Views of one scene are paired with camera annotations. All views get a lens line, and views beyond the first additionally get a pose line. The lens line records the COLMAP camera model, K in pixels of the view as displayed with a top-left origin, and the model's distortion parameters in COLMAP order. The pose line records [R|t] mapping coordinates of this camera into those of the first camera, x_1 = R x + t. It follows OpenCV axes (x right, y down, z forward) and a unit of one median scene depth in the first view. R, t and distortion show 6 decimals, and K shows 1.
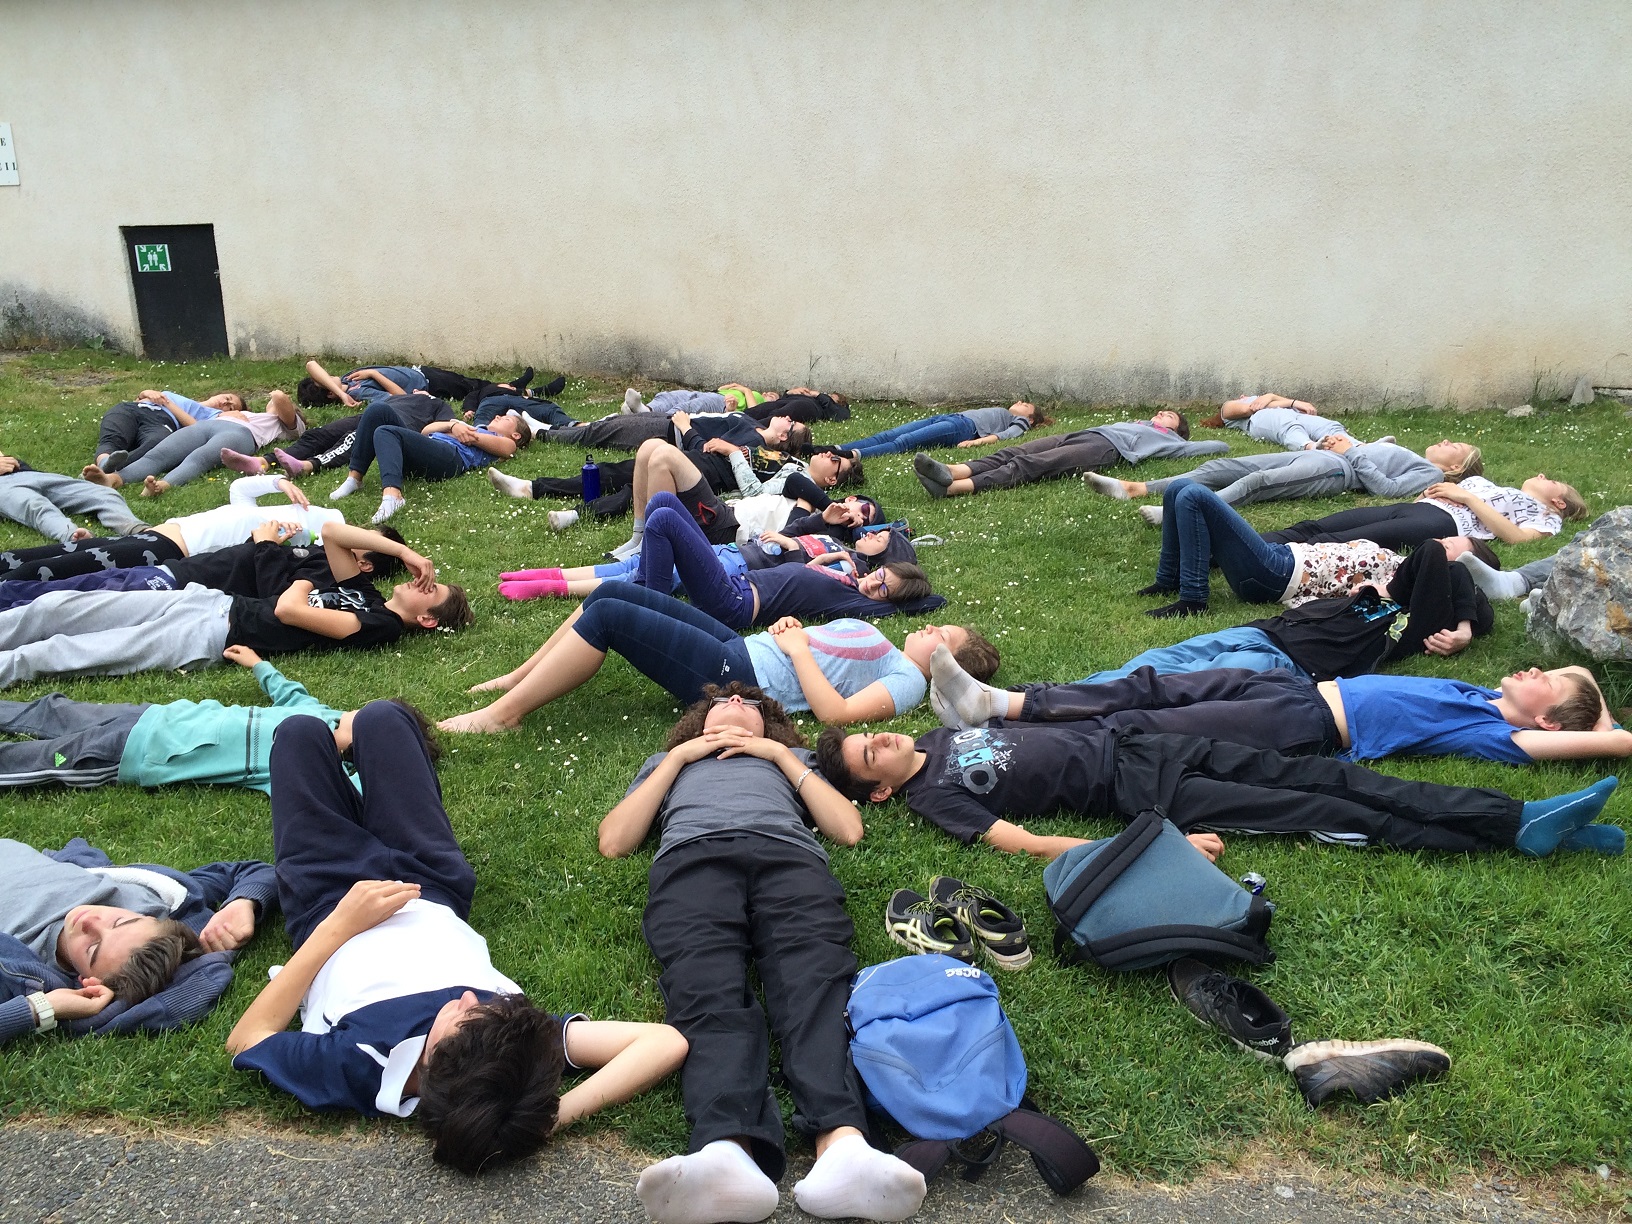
lens RADIAL K [[1377.5, 0, 816.0], [0, 1377.5, 612.0], [0, 0, 1]] dist [0.061118, -0.058233]
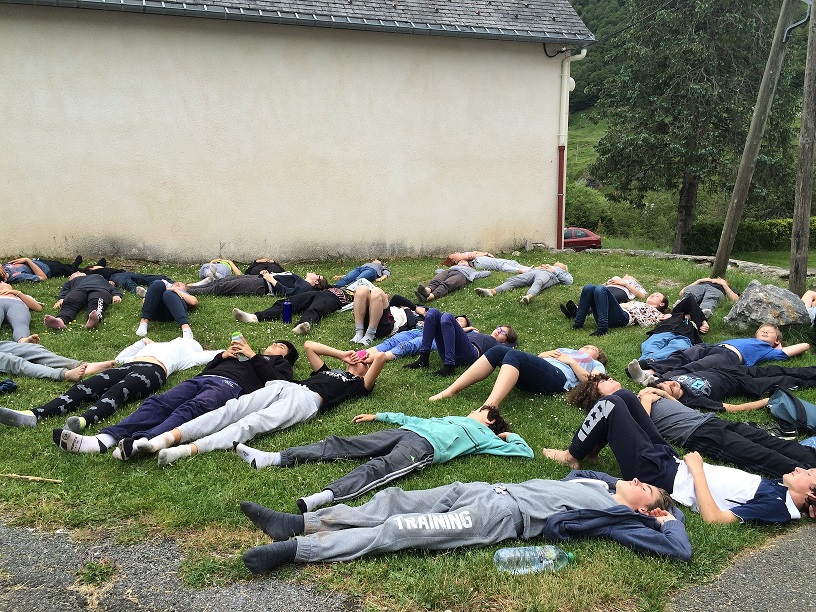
lens RADIAL K [[688.7, 0, 408.0], [0, 688.7, 306.0], [0, 0, 1]] dist [0.061118, -0.058233]
pose [[0.813665, -0.094629, 0.573581, -0.384358], [0.138736, 0.989762, -0.033517, -0.028049], [-0.564537, 0.106848, 0.818463, 0.055460]]
